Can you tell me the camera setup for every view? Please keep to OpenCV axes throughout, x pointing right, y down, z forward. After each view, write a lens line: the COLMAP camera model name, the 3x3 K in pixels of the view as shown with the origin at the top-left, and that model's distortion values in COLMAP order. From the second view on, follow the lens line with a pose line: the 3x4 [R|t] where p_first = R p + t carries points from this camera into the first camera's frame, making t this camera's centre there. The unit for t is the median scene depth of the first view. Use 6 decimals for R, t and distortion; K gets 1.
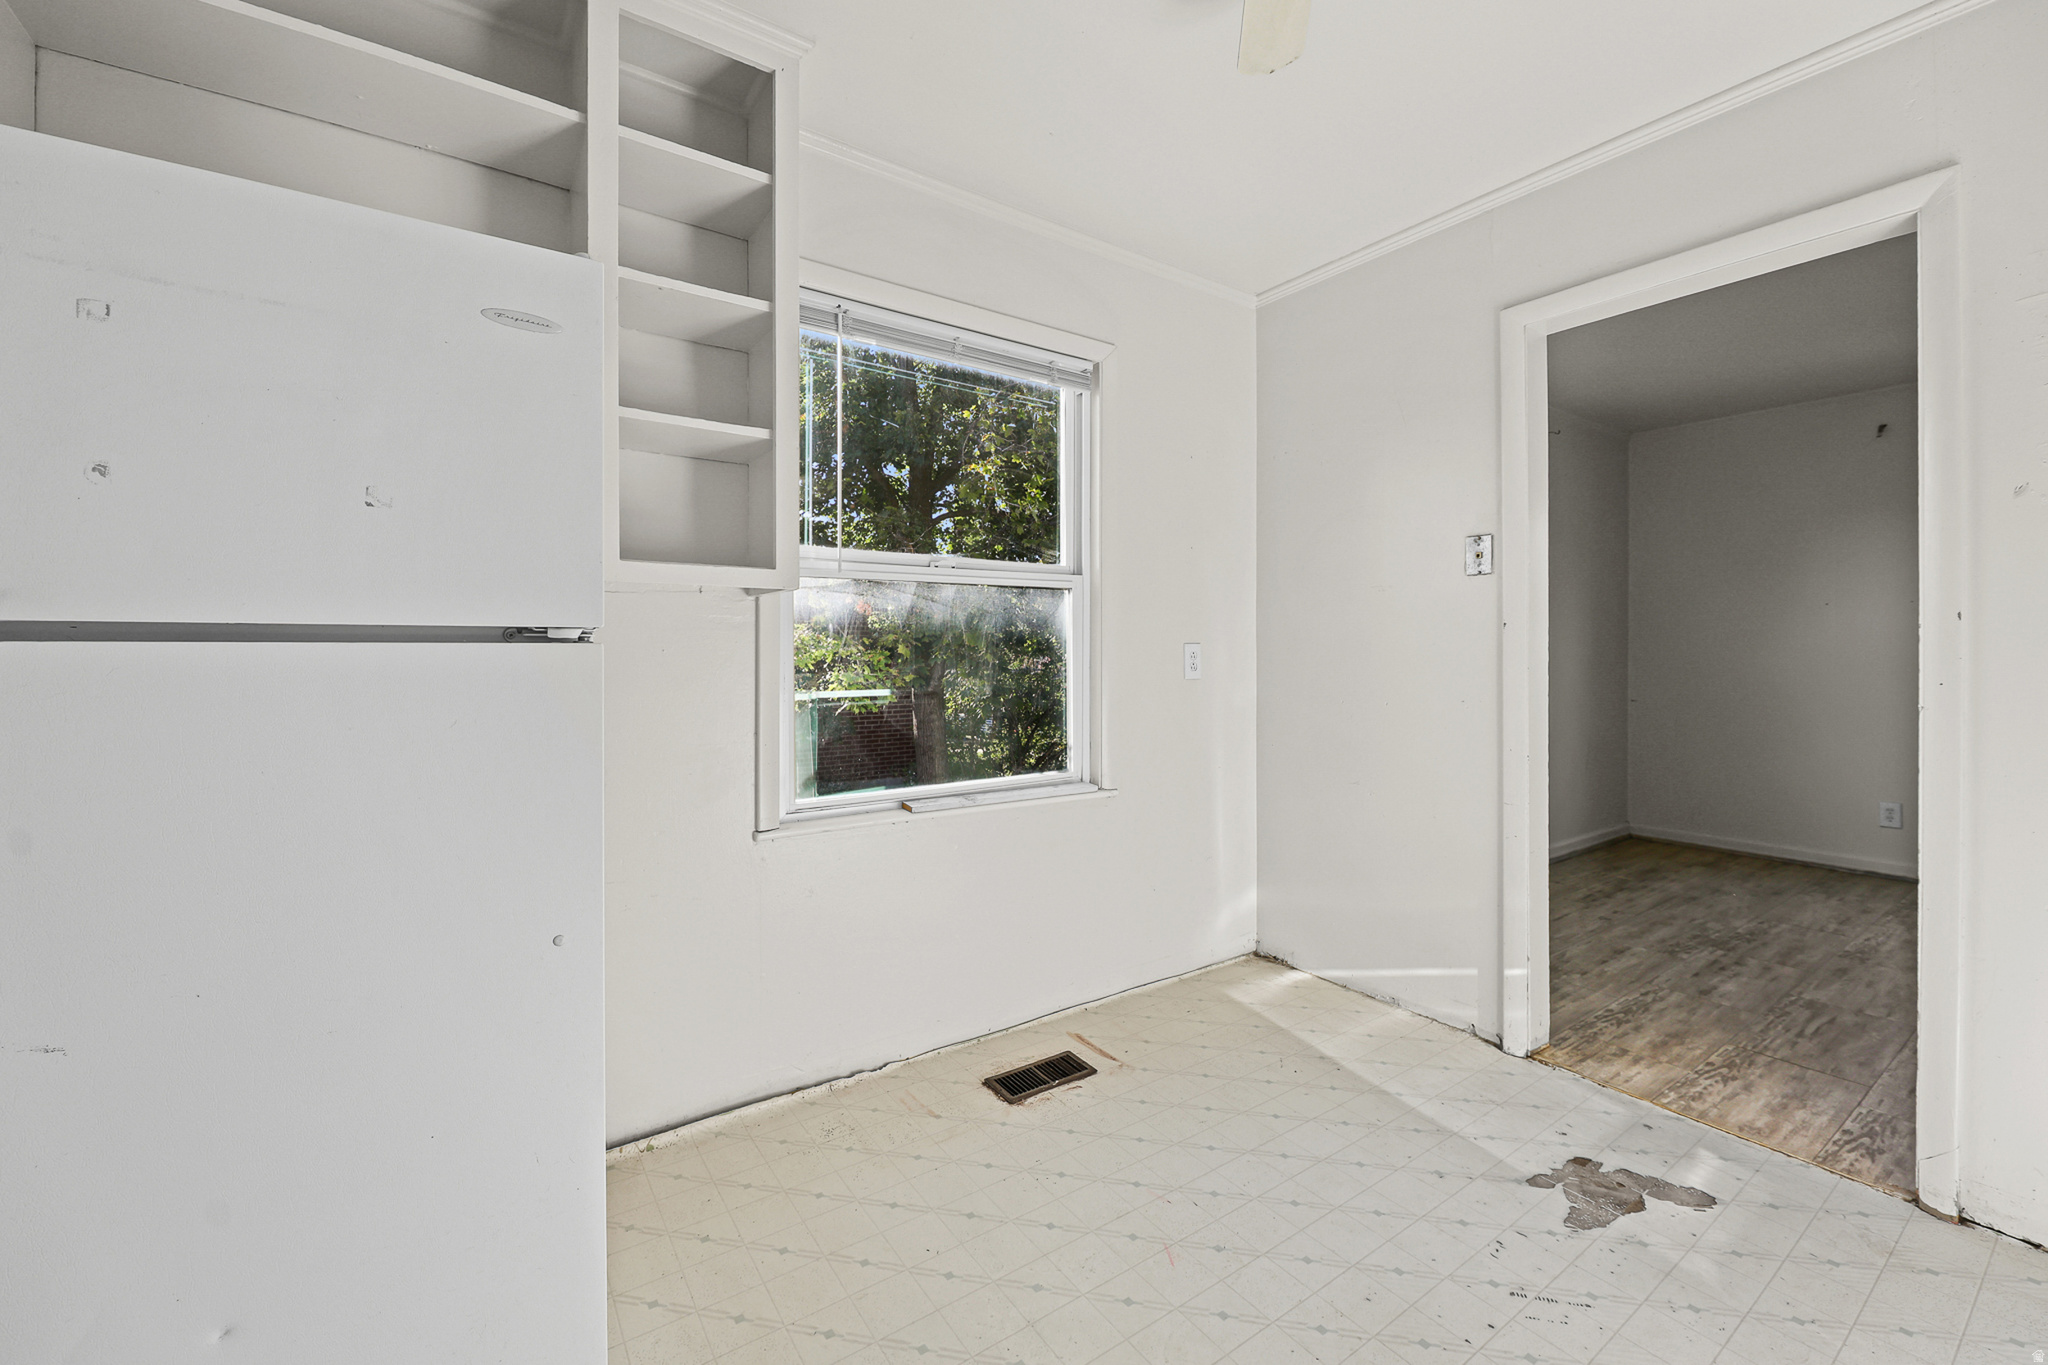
lens RADIAL K [[845.1, 0, 1027.7], [0, 845.1, 665.3], [0, 0, 1]] dist [-0.009497, -0.000707]
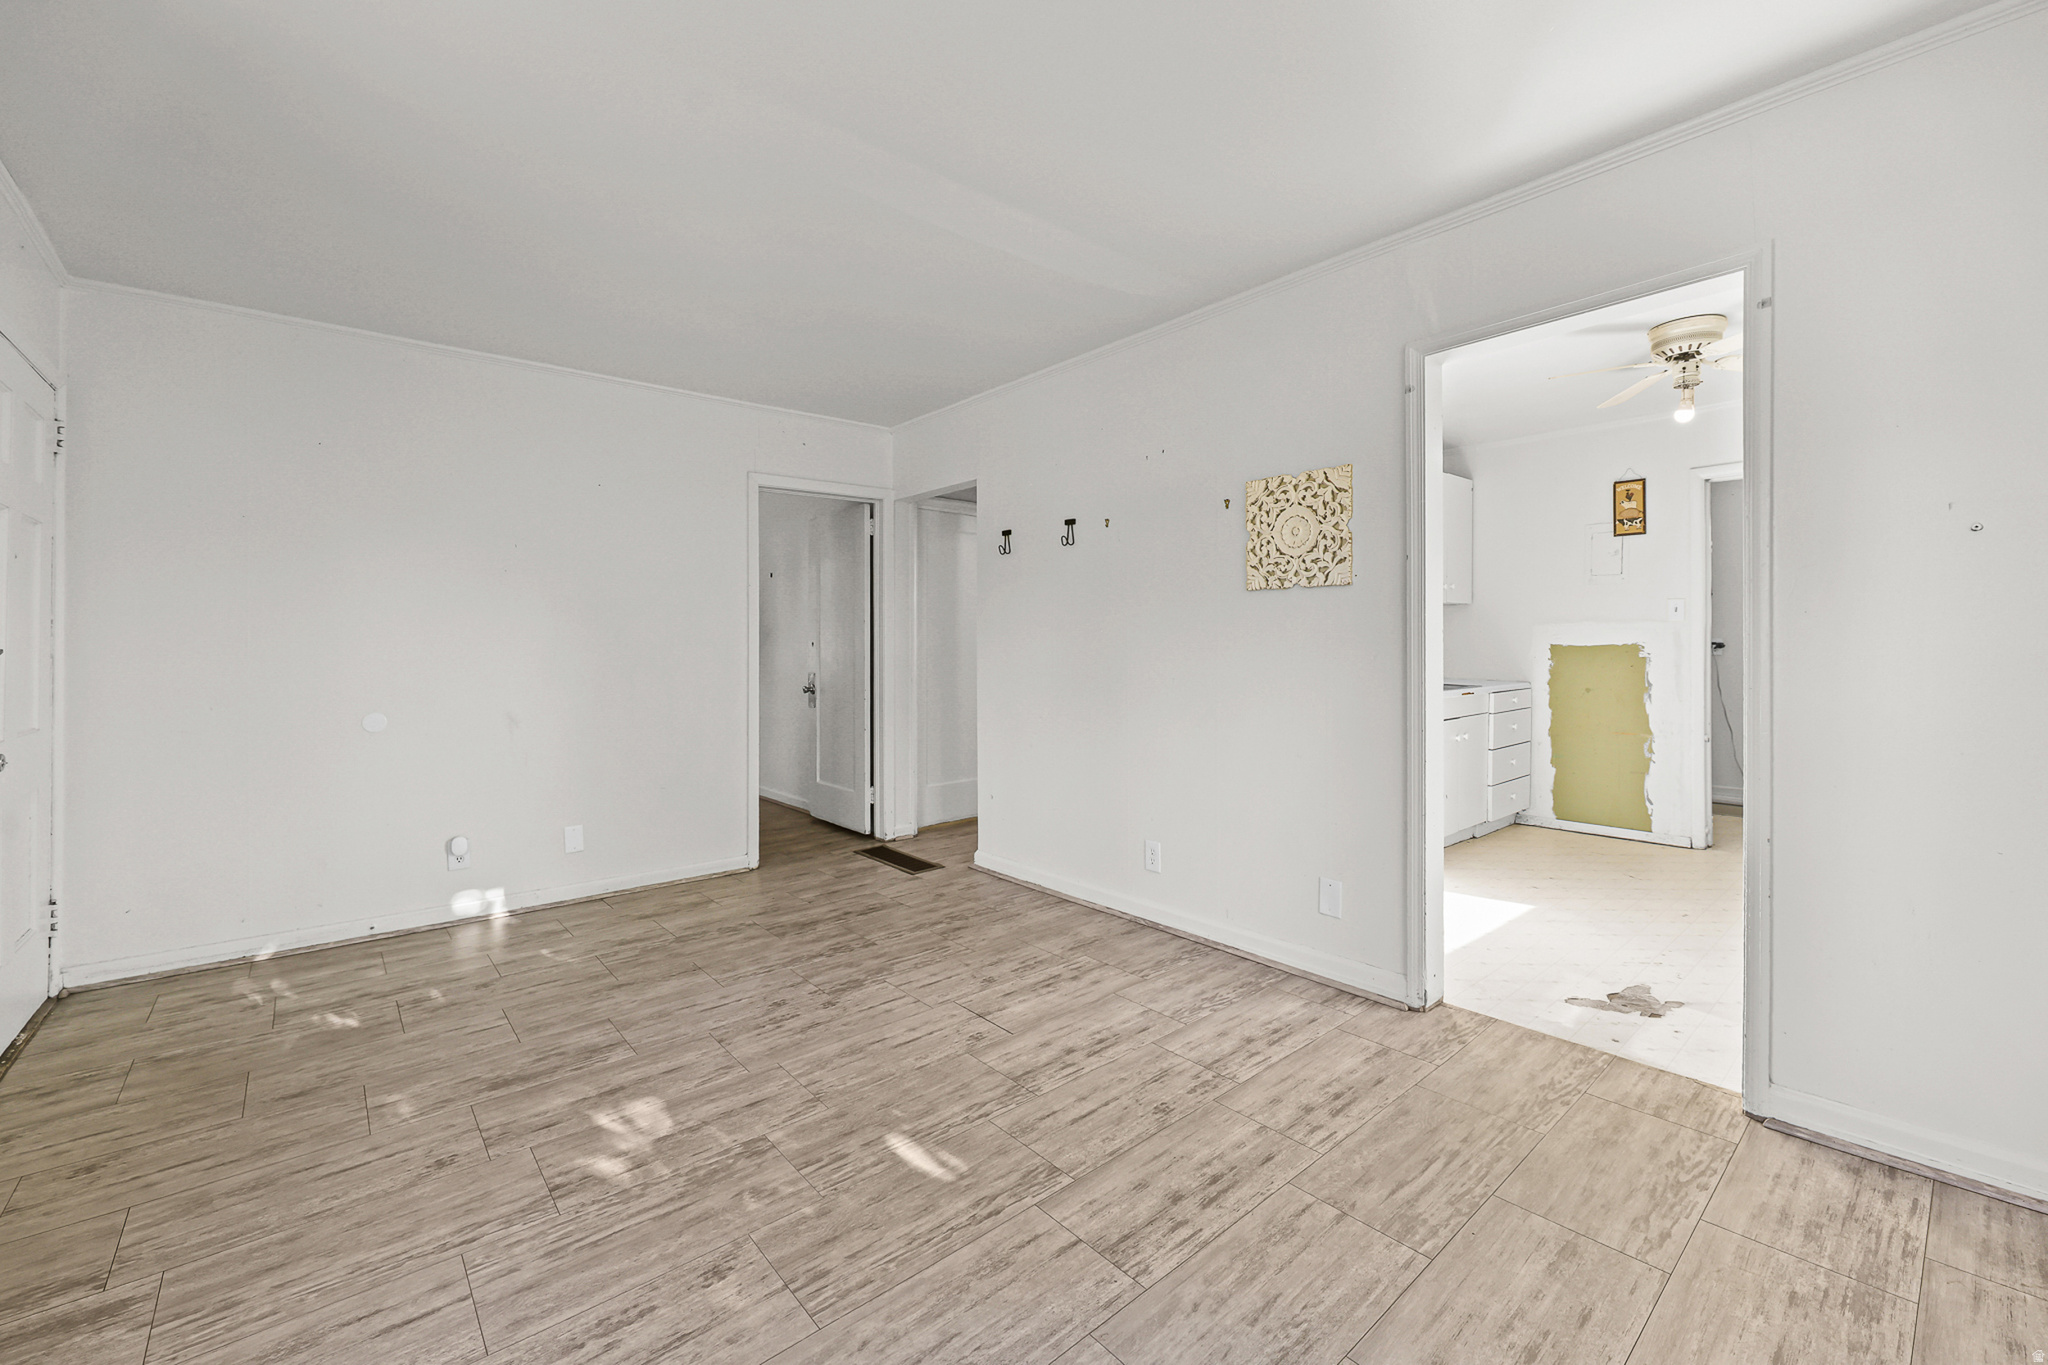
lens RADIAL K [[845.1, 0, 1008.8], [0, 845.1, 646.5], [0, 0, 1]] dist [-0.009497, -0.000707]
pose [[-0.996287, 0.005943, -0.085889, 1.519267], [0.004063, 0.999749, 0.022049, -0.046573], [0.085998, 0.021618, -0.996061, 1.878286]]
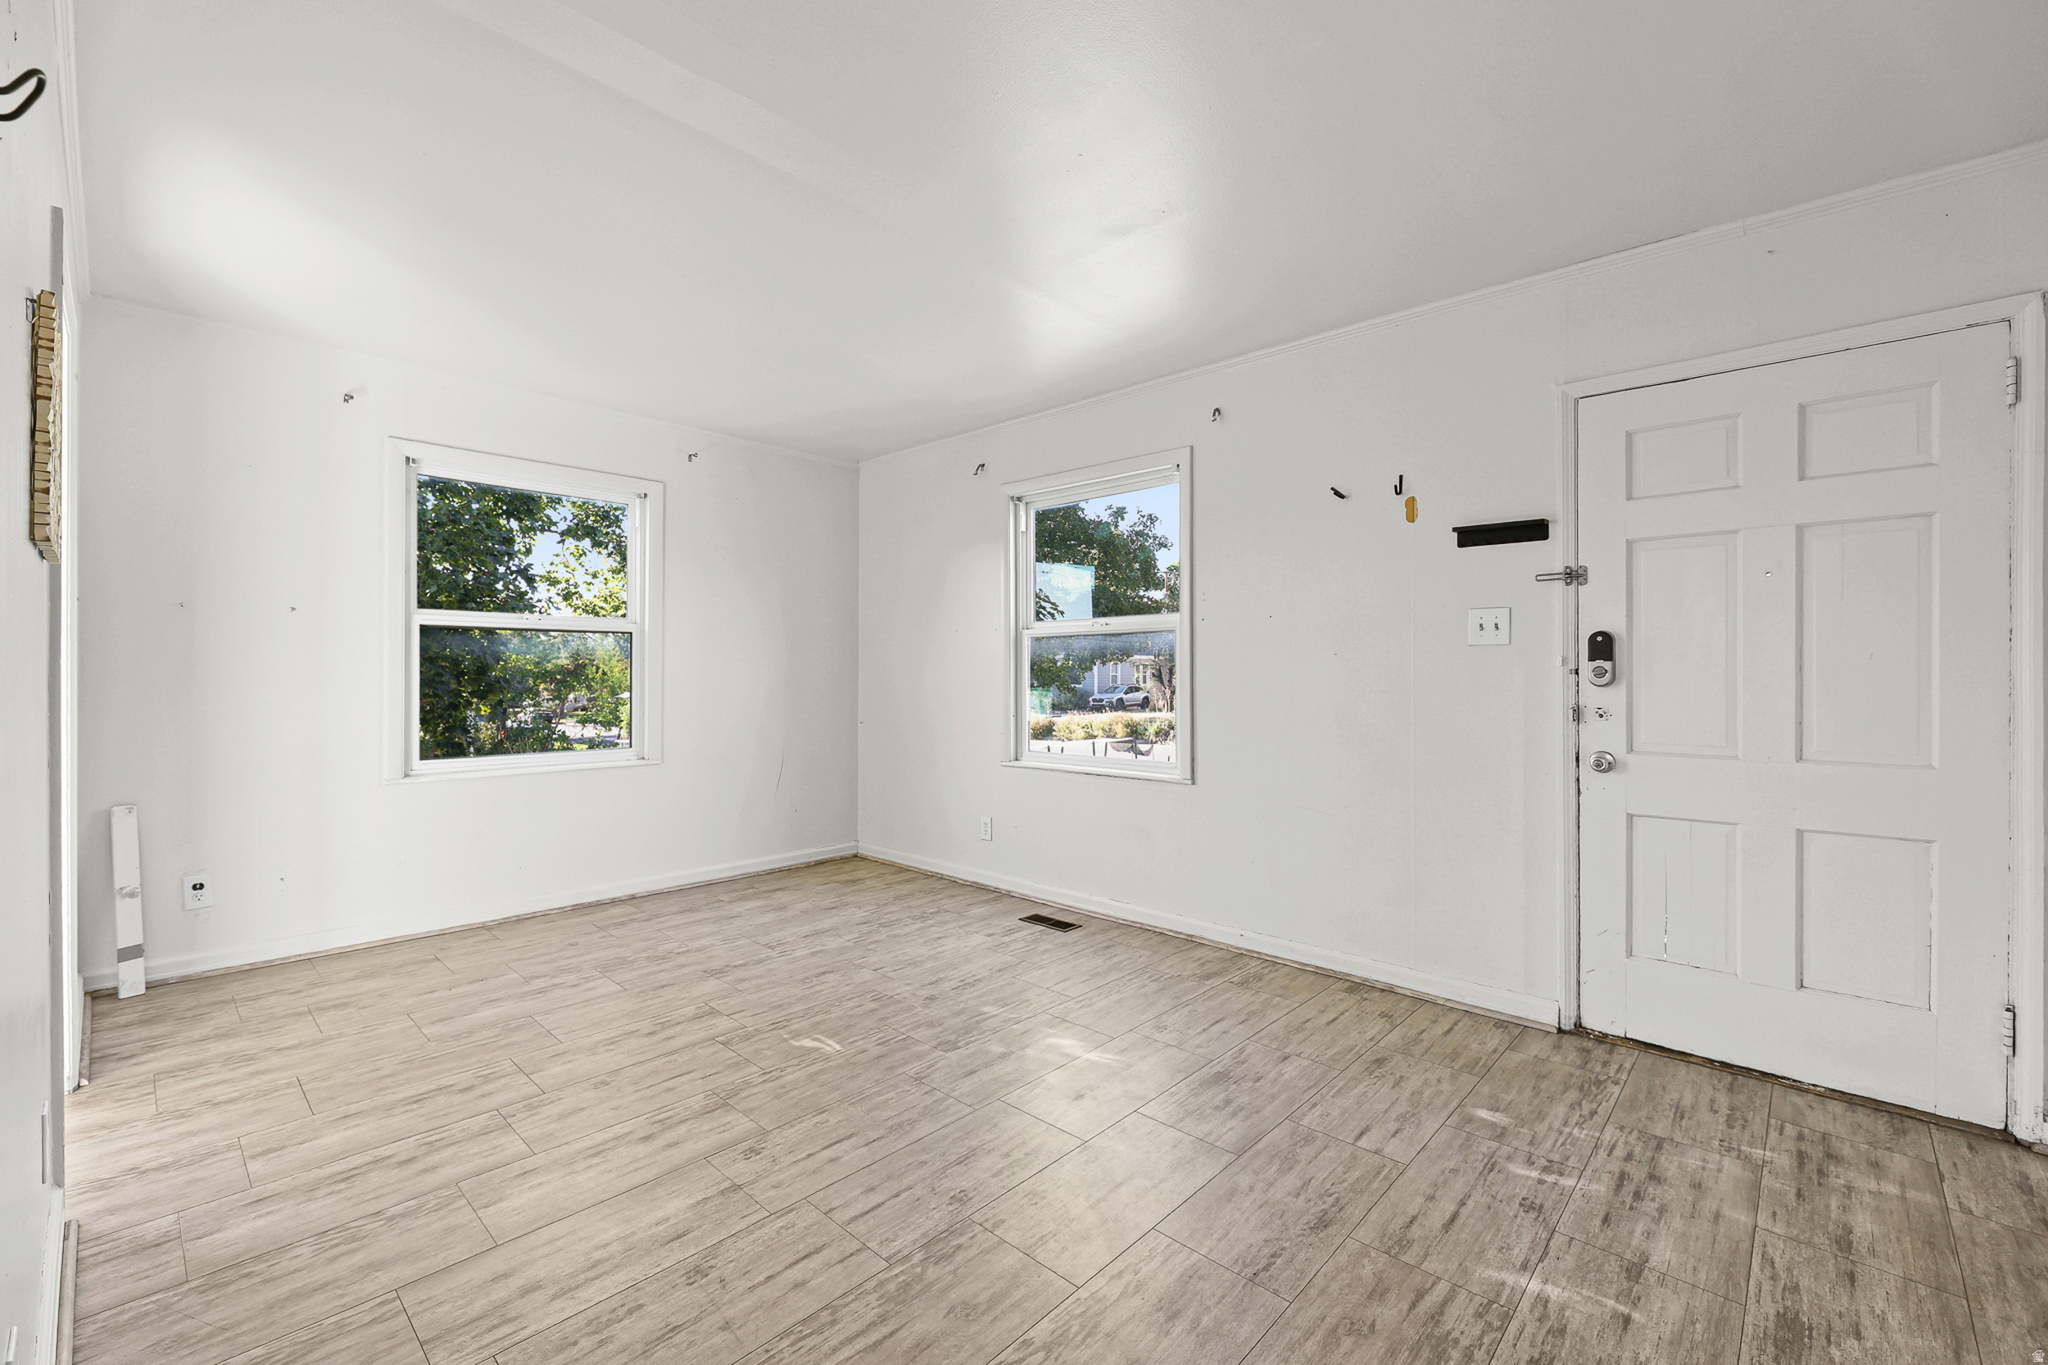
lens RADIAL K [[845.1, 0, 1020.7], [0, 845.1, 677.9], [0, 0, 1]] dist [-0.009497, -0.000707]
pose [[0.976762, 0.001669, 0.214318, 1.555806], [0.001658, 0.999881, -0.015342, -0.001810], [-0.214319, 0.015340, 0.976643, -0.162272]]
